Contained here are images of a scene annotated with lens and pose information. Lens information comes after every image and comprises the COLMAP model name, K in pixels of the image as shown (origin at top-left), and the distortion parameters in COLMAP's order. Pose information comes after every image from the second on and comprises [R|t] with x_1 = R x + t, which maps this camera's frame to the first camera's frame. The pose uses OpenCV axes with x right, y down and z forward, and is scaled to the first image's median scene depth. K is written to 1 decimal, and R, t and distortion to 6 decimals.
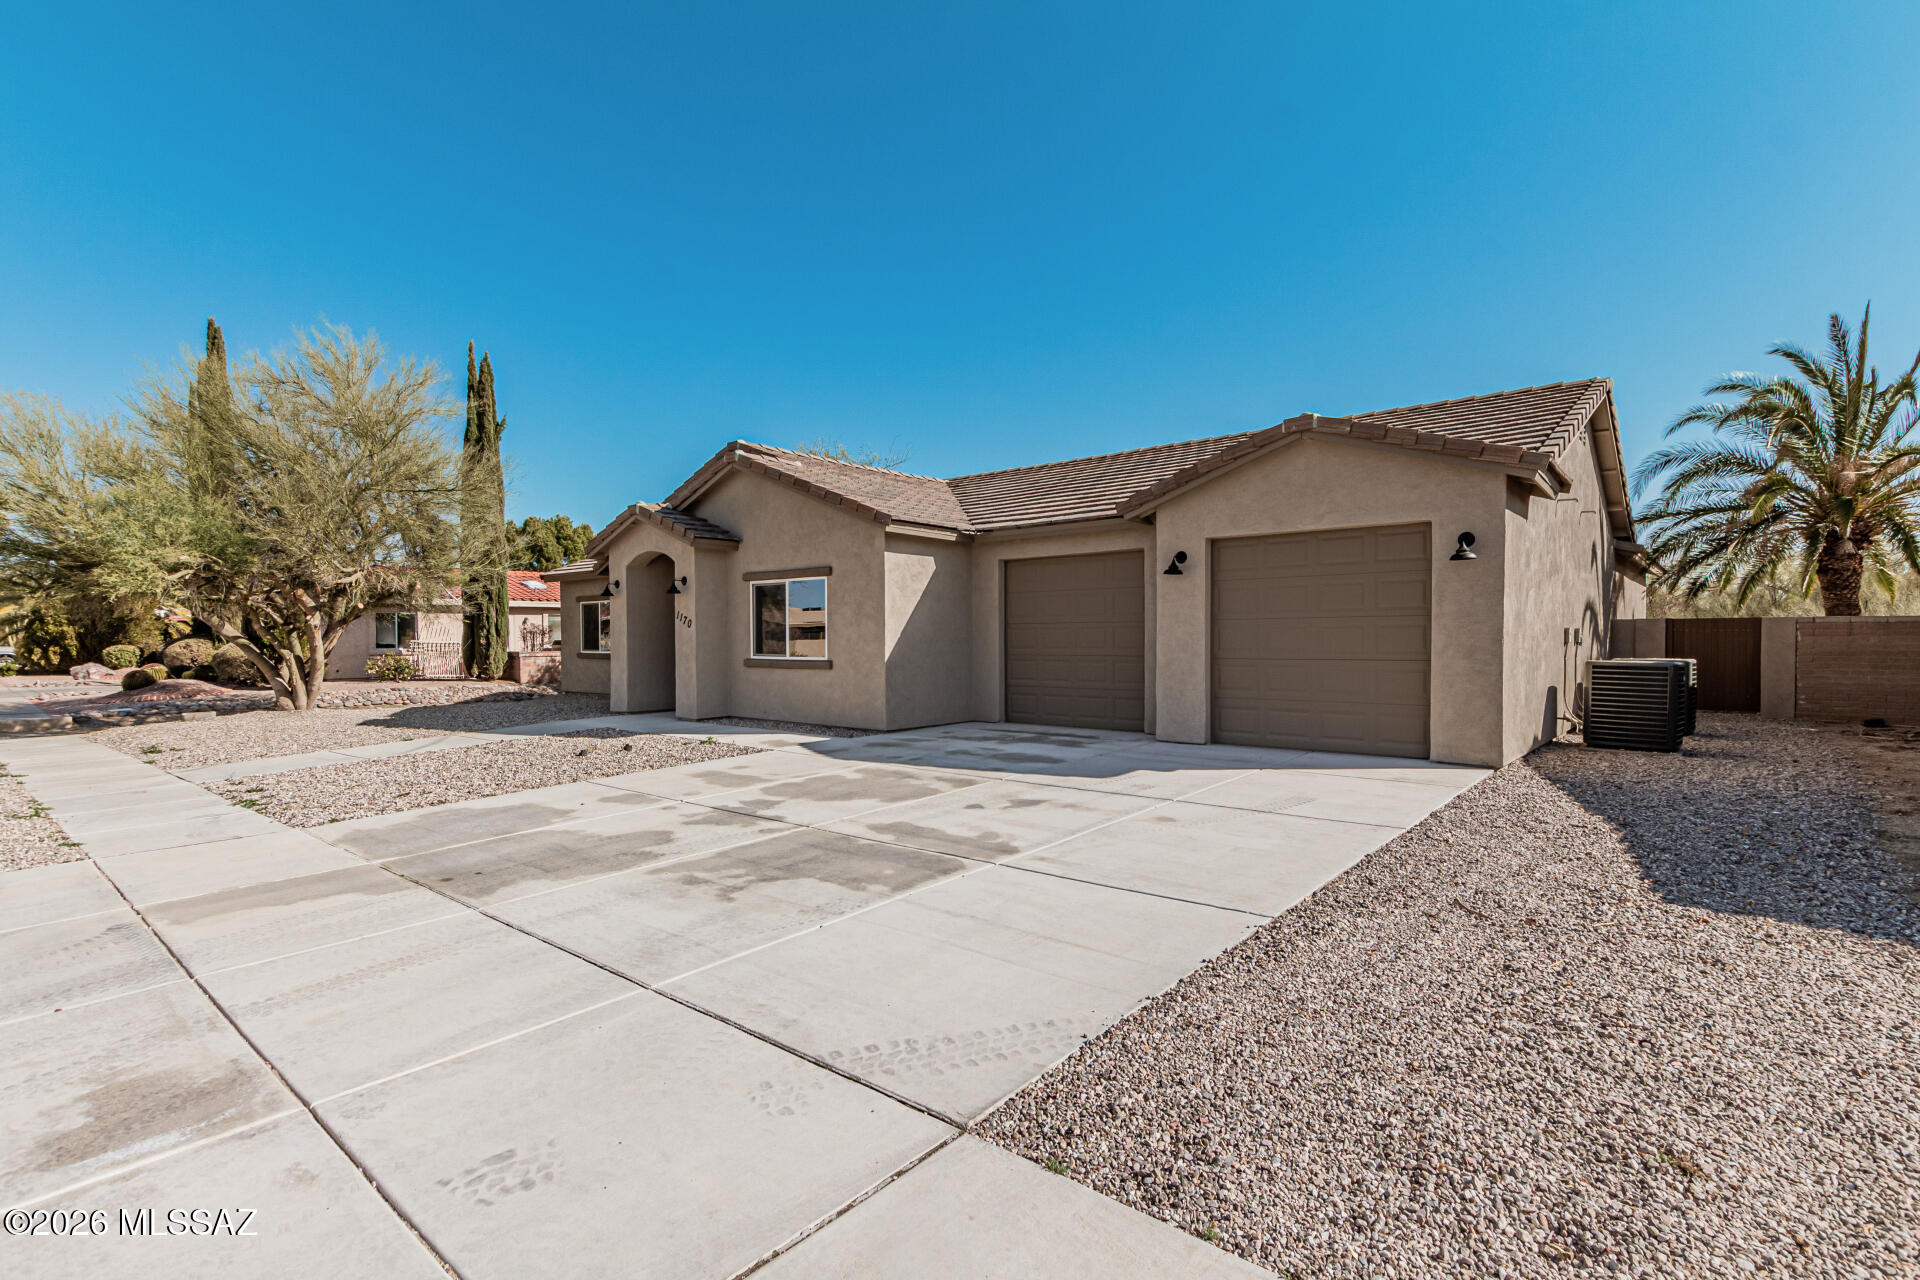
lens RADIAL K [[1001.8, 0, 957.8], [0, 1001.8, 684.0], [0, 0, 1]] dist [0.004500, 0.001495]
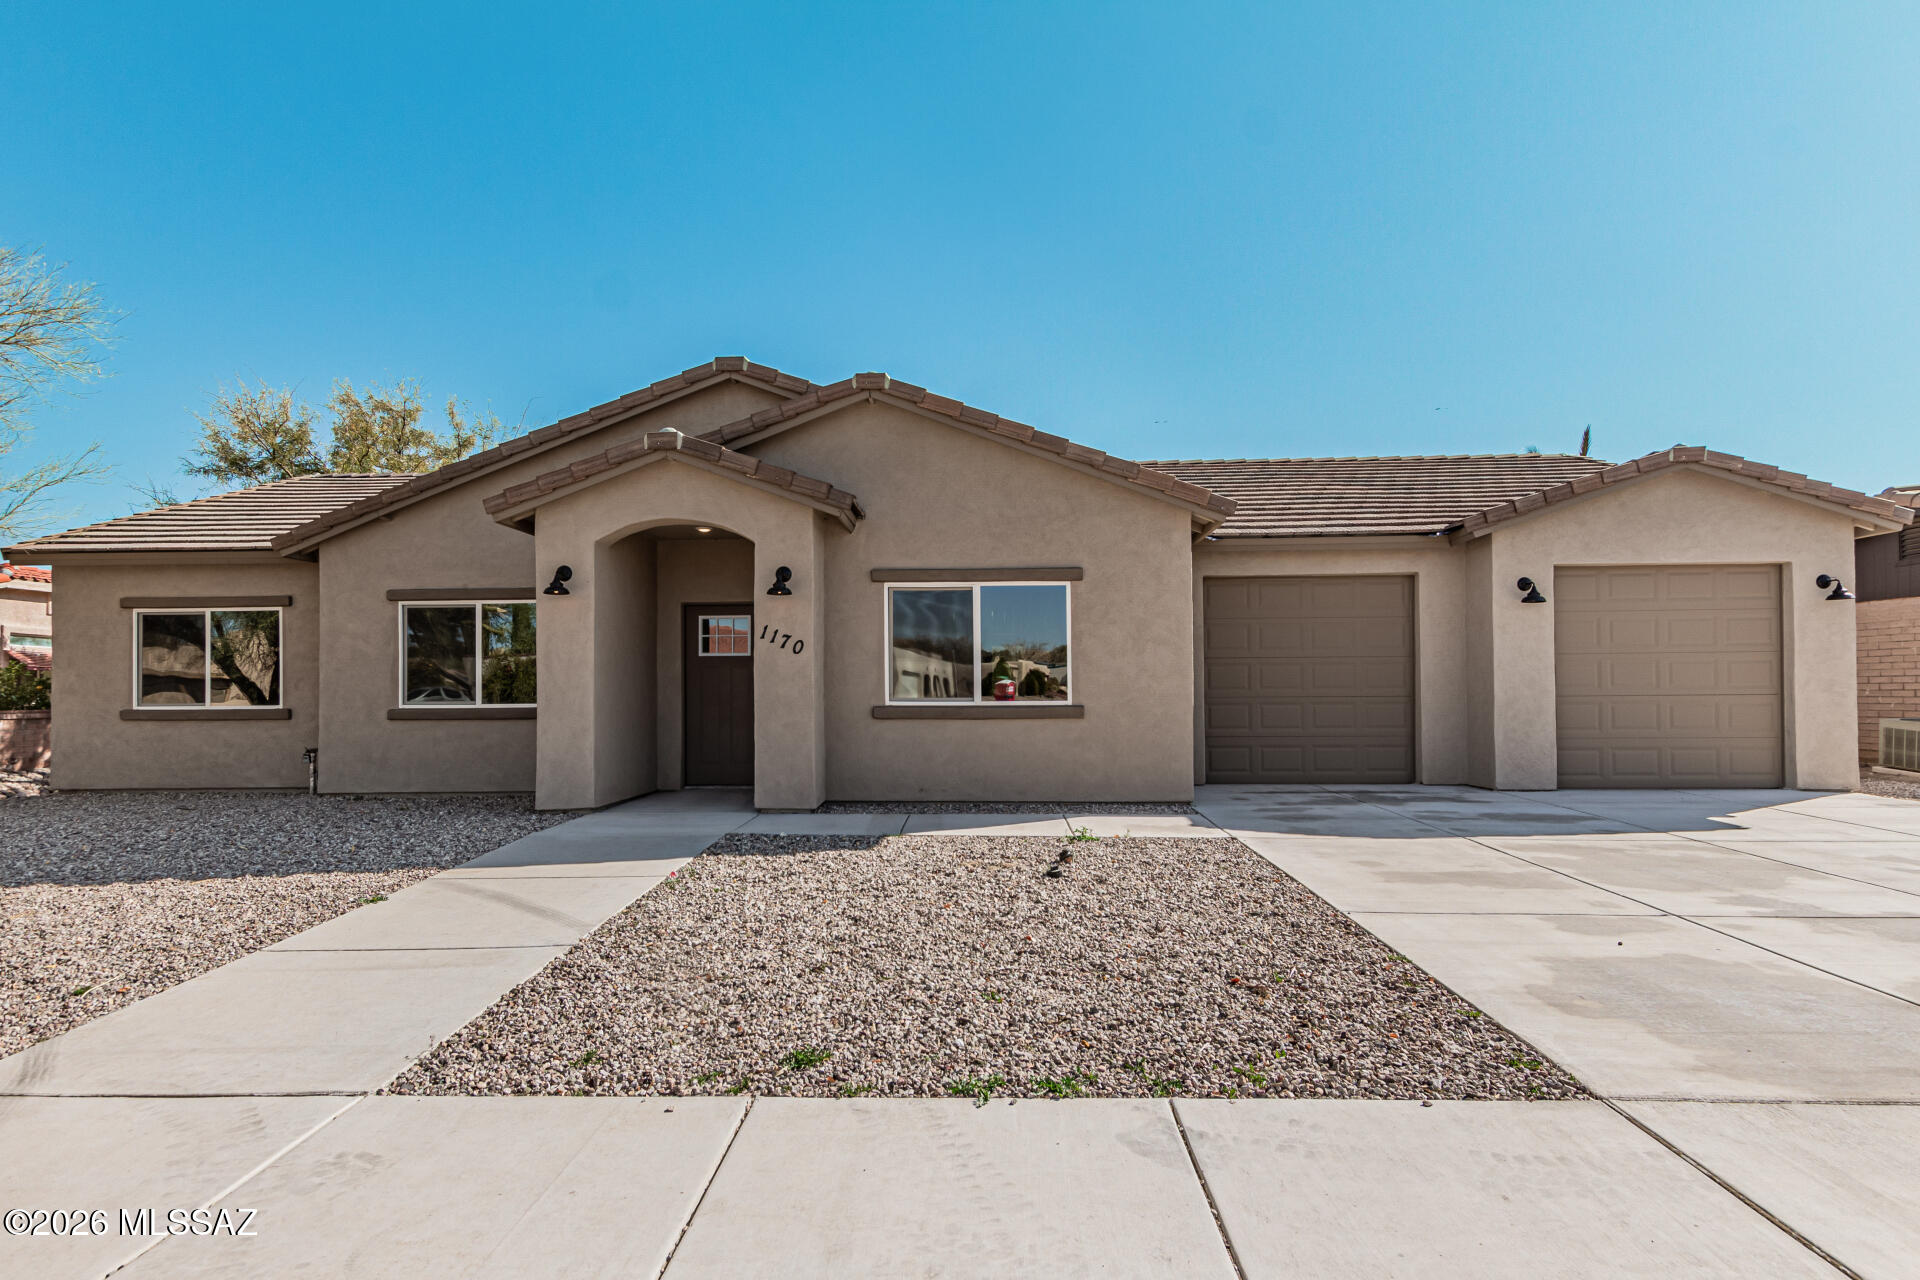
lens RADIAL K [[1001.8, 0, 957.8], [0, 1001.8, 684.0], [0, 0, 1]] dist [0.004500, 0.001495]
pose [[0.771749, 0.000462, 0.635928, -0.639662], [0.028190, 0.998992, -0.034936, -0.016770], [-0.635303, 0.044889, 0.770958, 0.543842]]
